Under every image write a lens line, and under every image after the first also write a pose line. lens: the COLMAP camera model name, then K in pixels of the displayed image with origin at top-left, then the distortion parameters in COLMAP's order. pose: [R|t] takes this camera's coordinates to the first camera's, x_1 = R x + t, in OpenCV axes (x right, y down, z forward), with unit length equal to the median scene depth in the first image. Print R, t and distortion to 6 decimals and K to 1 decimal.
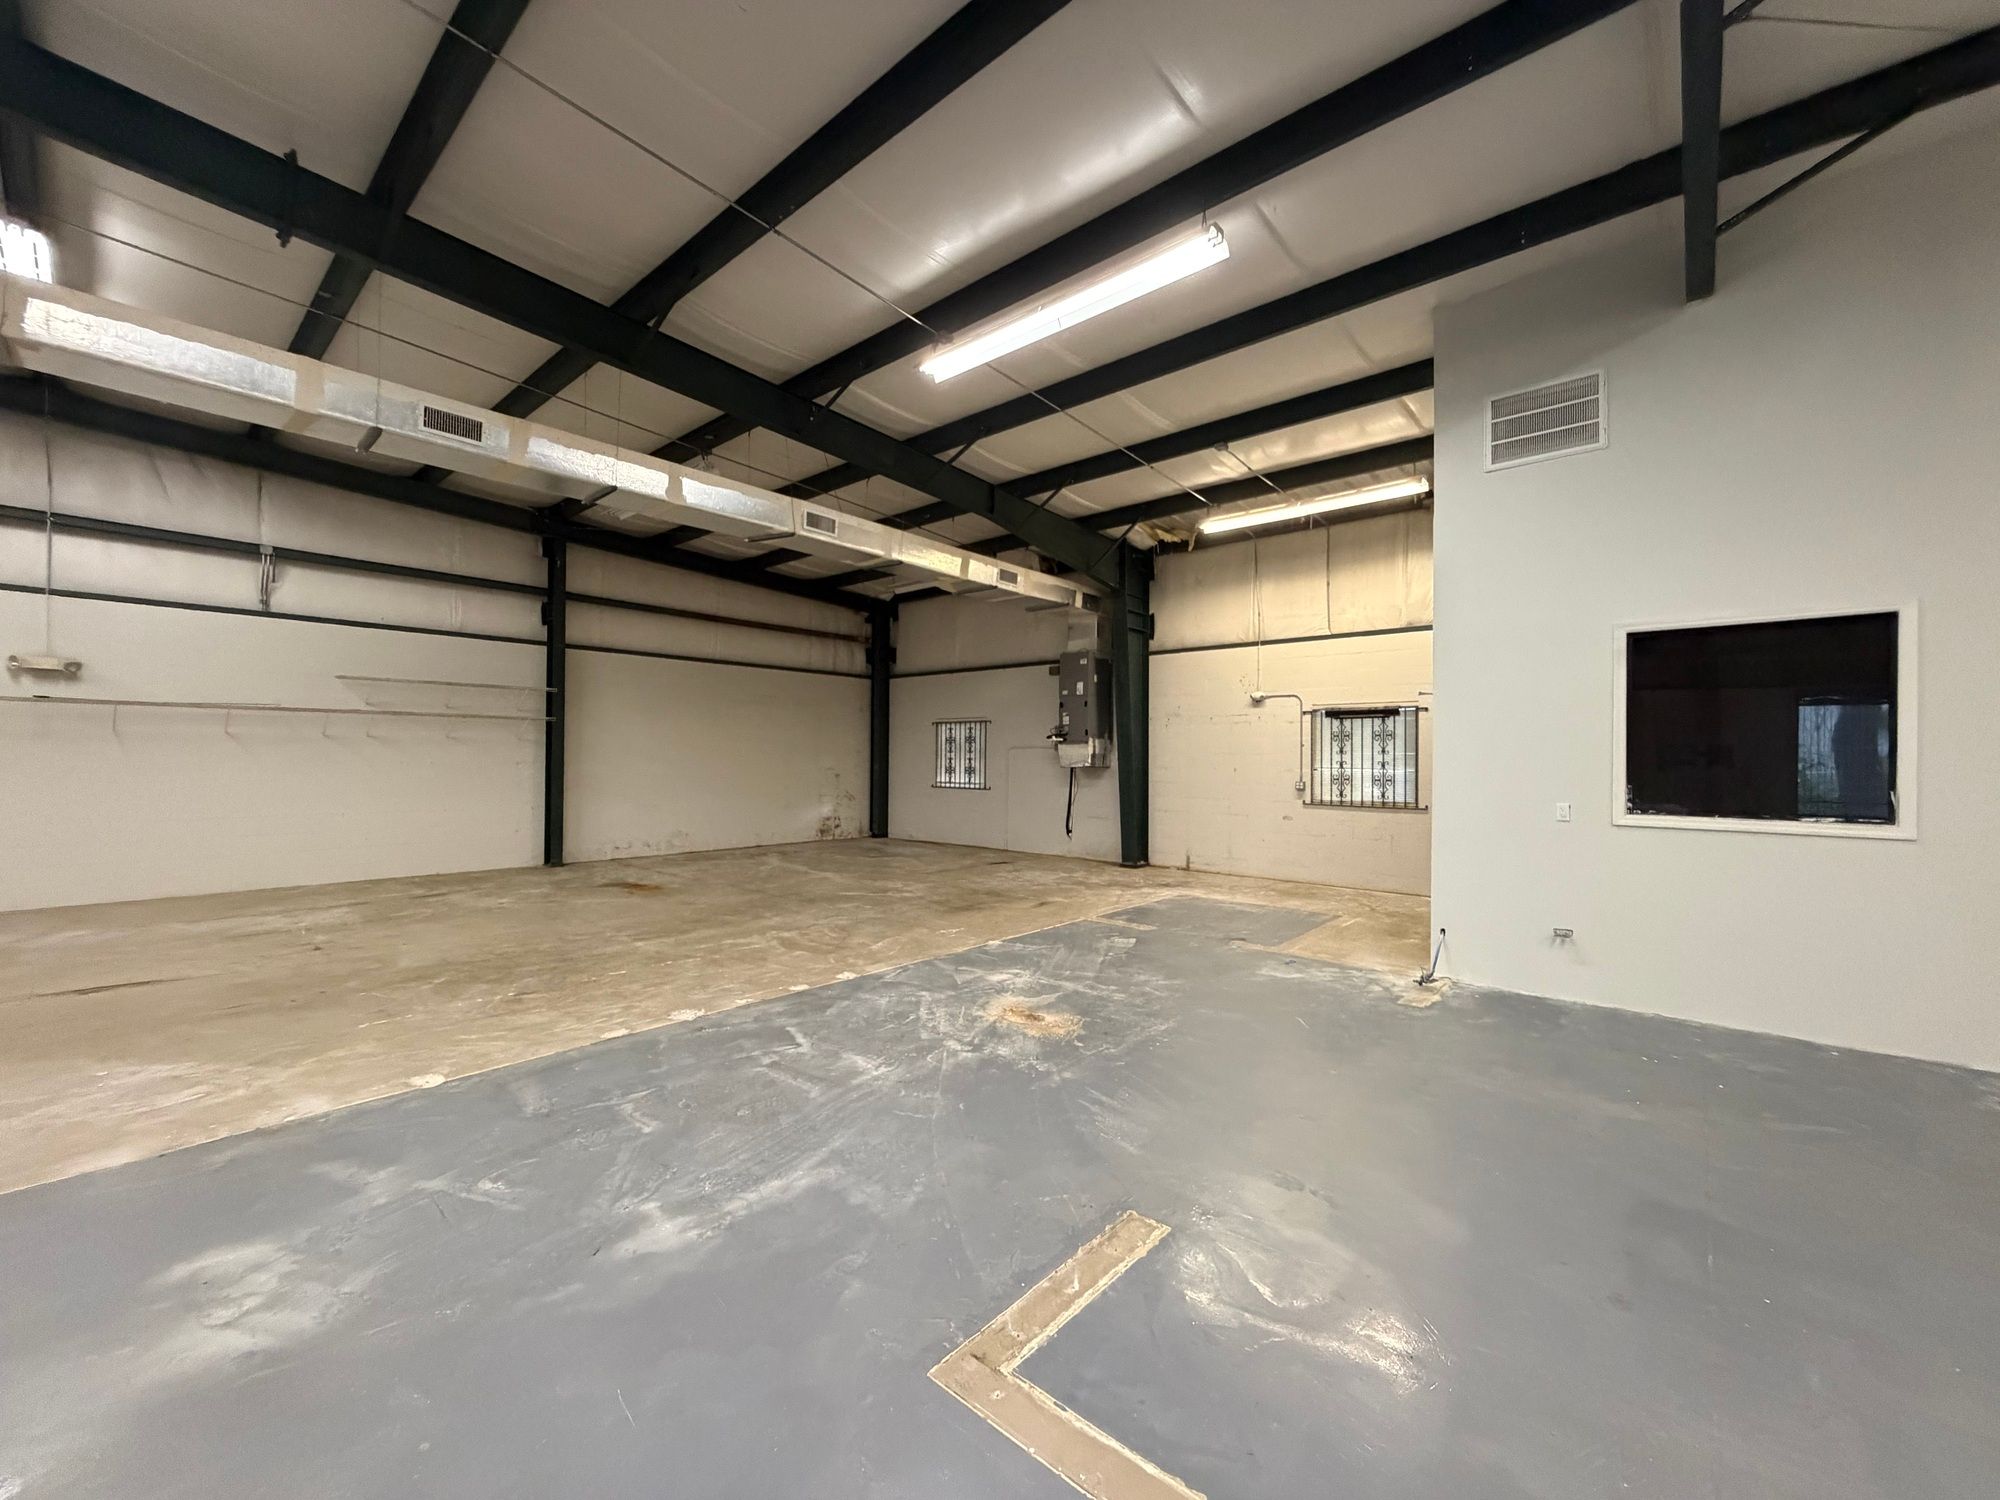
lens RADIAL K [[797.8, 0, 983.6], [0, 797.8, 759.2], [0, 0, 1]] dist [0.000006, 0.000090]
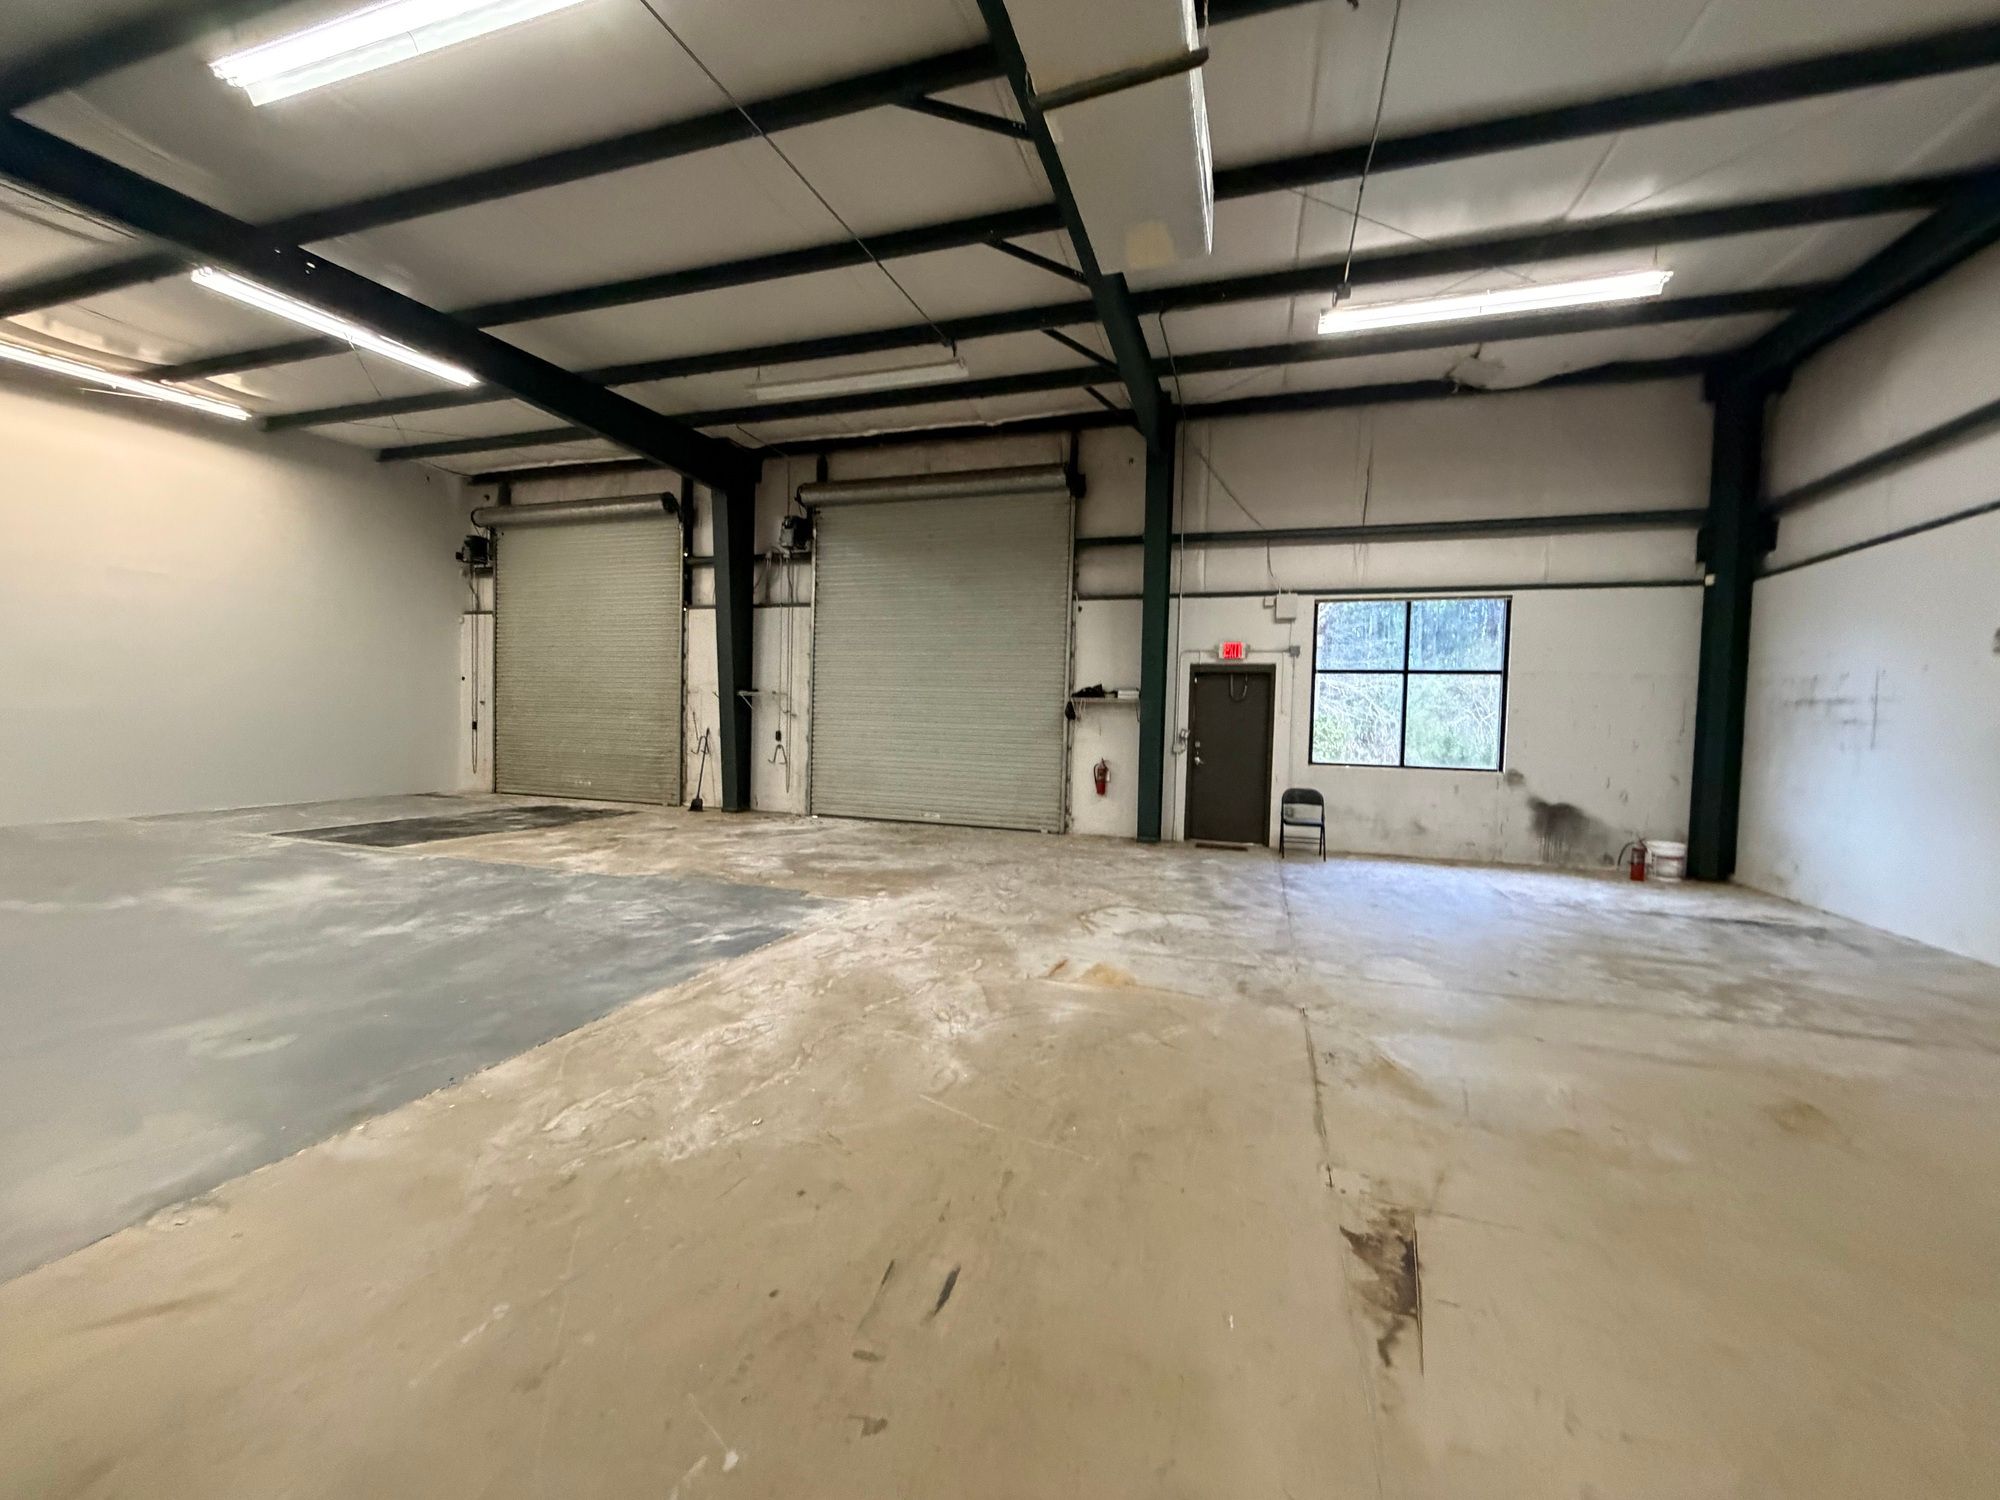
lens RADIAL K [[797.8, 0, 996.8], [0, 797.8, 749.2], [0, 0, 1]] dist [0.000006, 0.000090]
pose [[-0.917214, -0.016903, -0.398037, -0.414479], [-0.032246, 0.998971, 0.031883, 0.004403], [0.397088, 0.042078, -0.916815, 0.728224]]
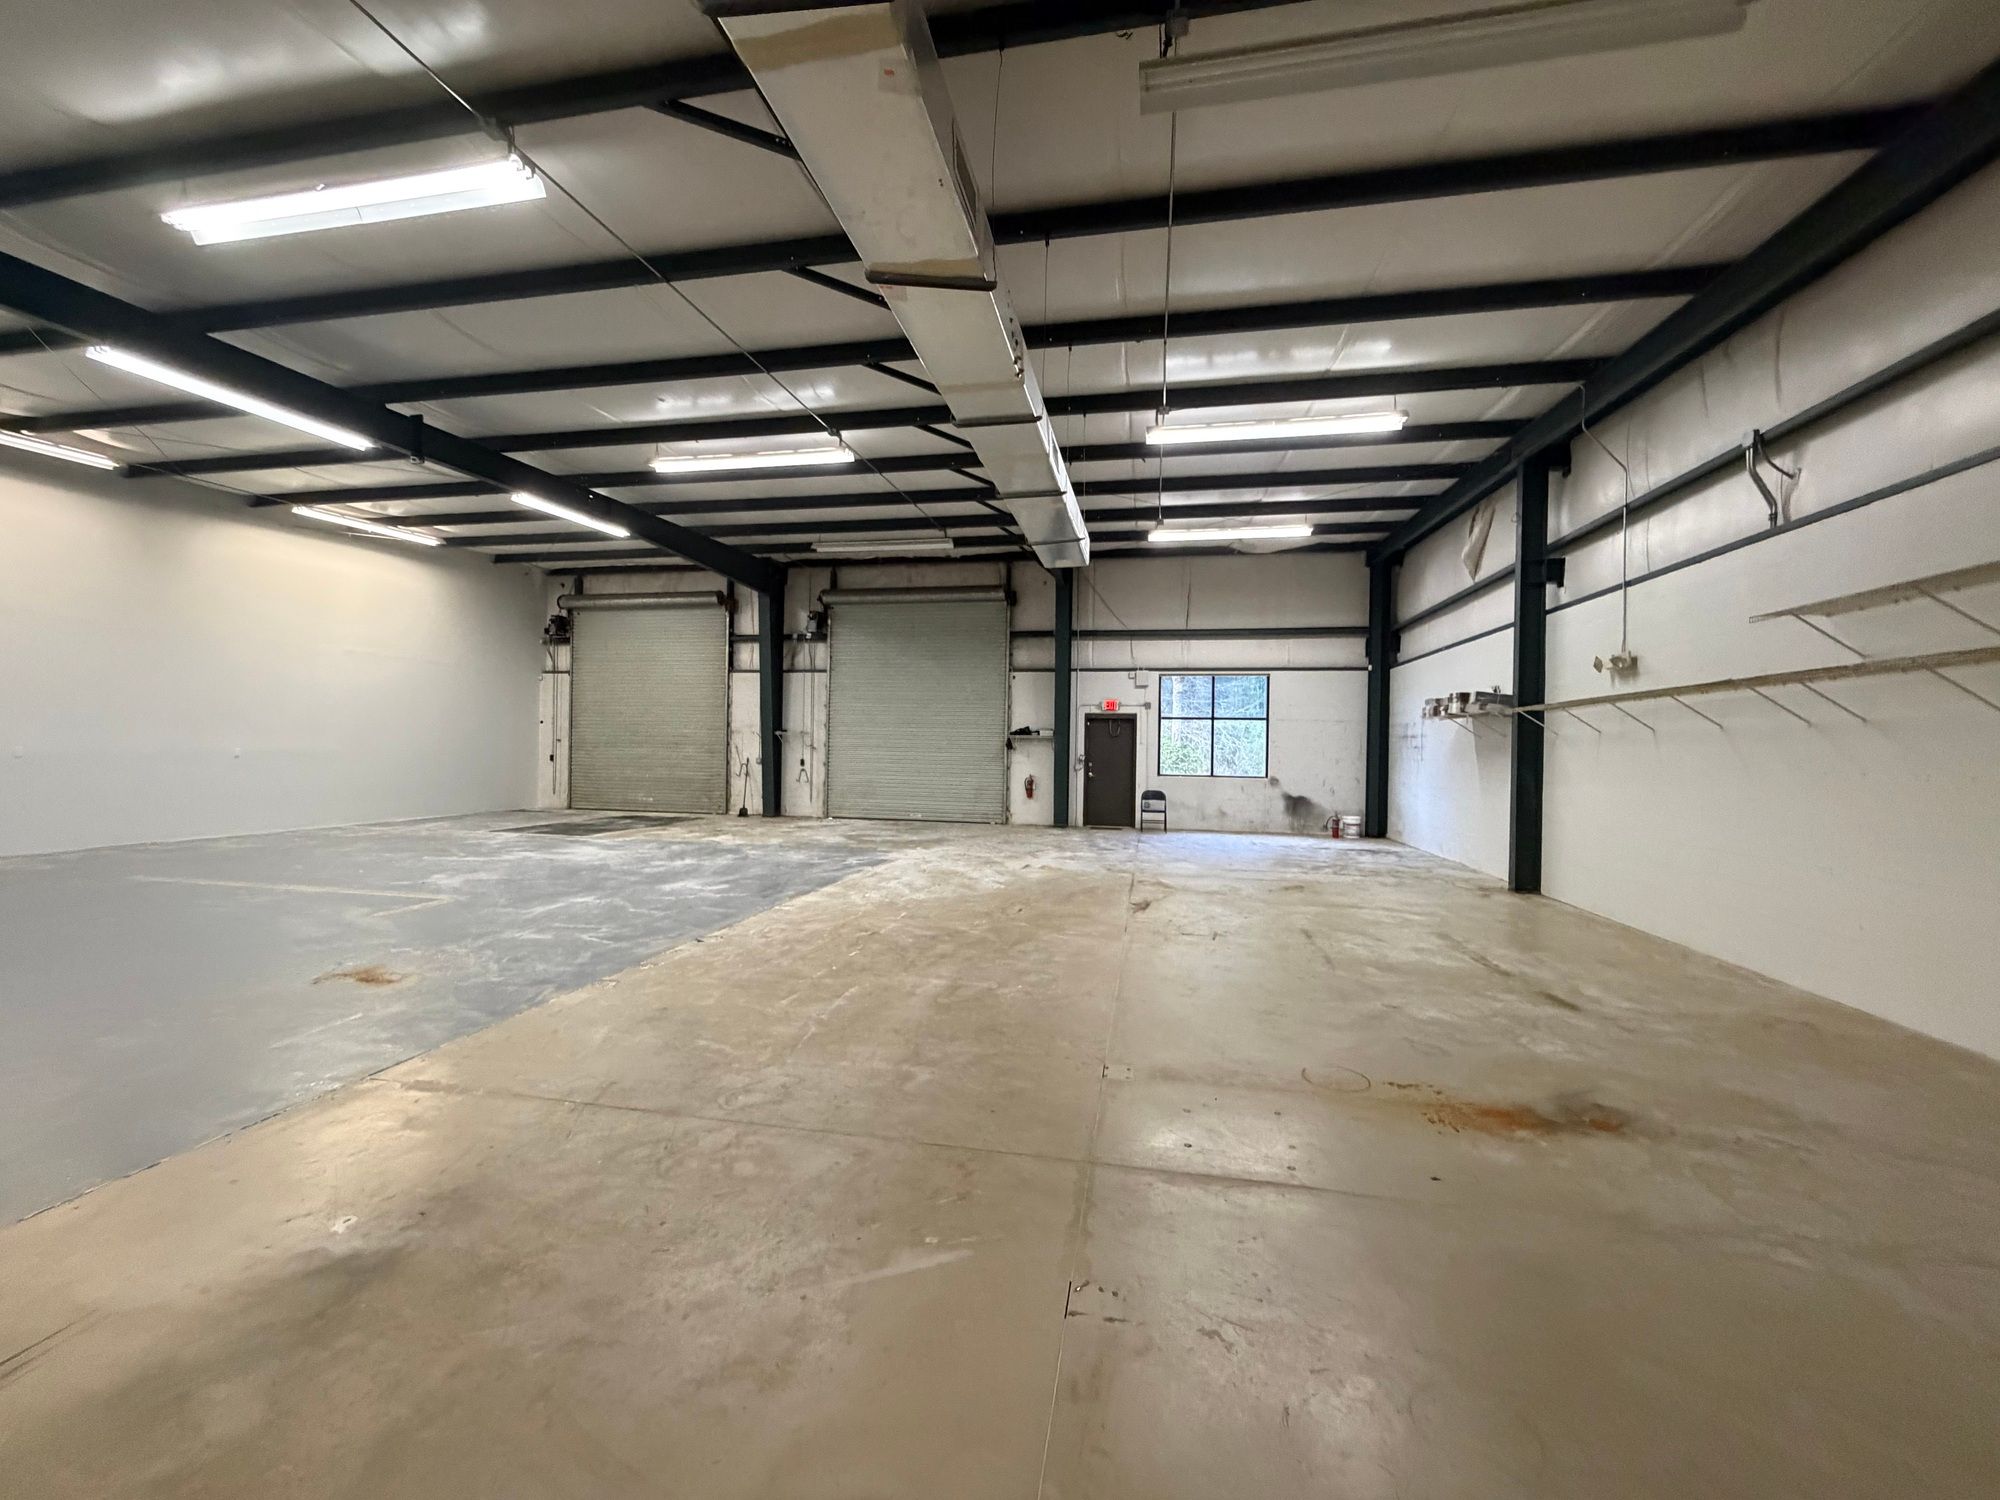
lens RADIAL K [[797.8, 0, 988.5], [0, 797.8, 751.9], [0, 0, 1]] dist [0.000006, 0.000090]
pose [[-0.860631, -0.019418, -0.508859, -0.050146], [-0.021751, 0.999762, -0.001364, 0.004162], [0.508765, 0.009894, -0.860849, 1.187258]]
